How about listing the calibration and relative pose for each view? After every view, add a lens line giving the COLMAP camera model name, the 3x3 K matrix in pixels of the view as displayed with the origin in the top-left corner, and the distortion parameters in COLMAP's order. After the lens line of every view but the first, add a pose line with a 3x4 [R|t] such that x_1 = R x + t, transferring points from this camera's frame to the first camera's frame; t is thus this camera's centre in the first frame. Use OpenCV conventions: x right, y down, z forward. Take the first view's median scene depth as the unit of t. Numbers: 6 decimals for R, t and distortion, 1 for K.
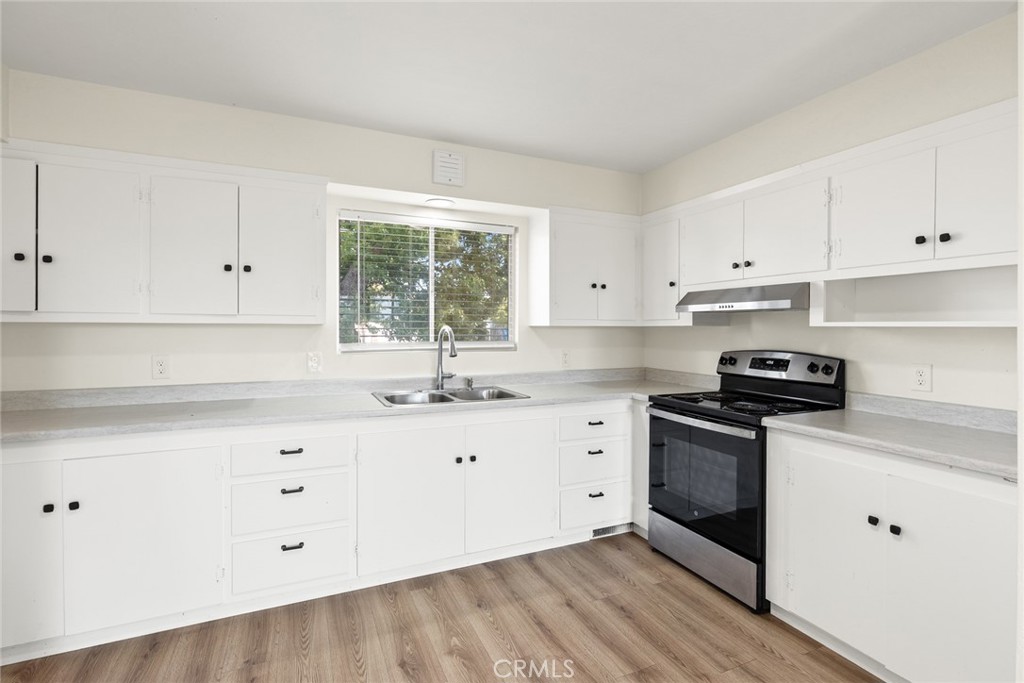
lens RADIAL K [[490.3, 0, 513.5], [0, 490.3, 327.3], [0, 0, 1]] dist [-0.002135, -0.000217]
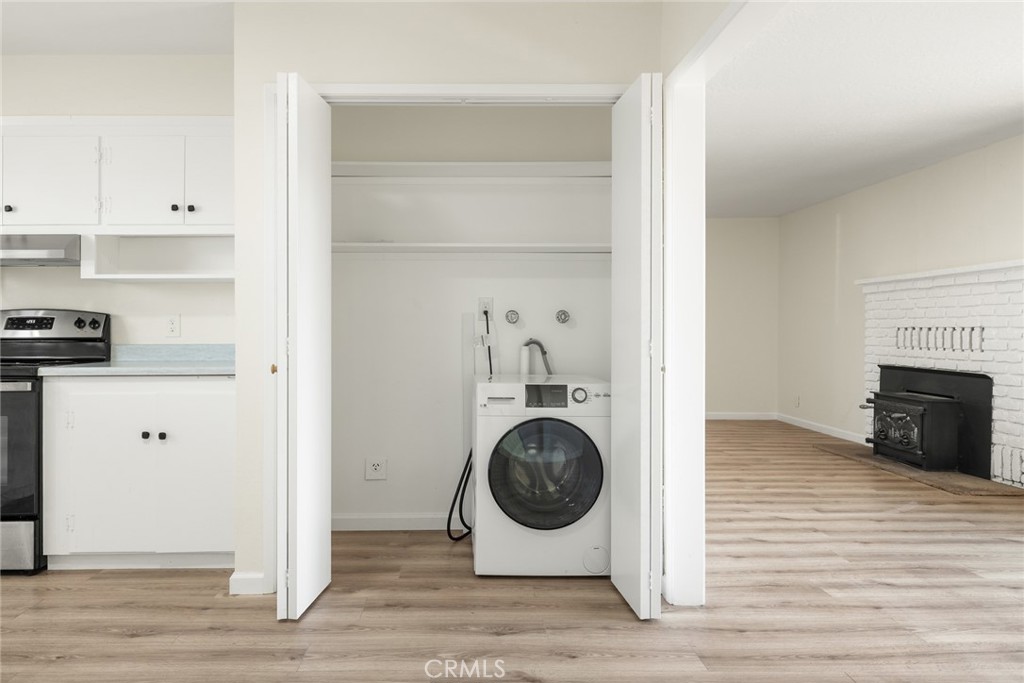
lens RADIAL K [[670.4, 0, 469.0], [0, 670.4, 337.6], [0, 0, 1]] dist [-0.000739, 0.001946]
pose [[0.411067, -0.014515, 0.911490, -0.341934], [0.001778, 0.999884, 0.015120, 0.104000], [-0.911603, -0.004595, 0.411045, -0.313016]]
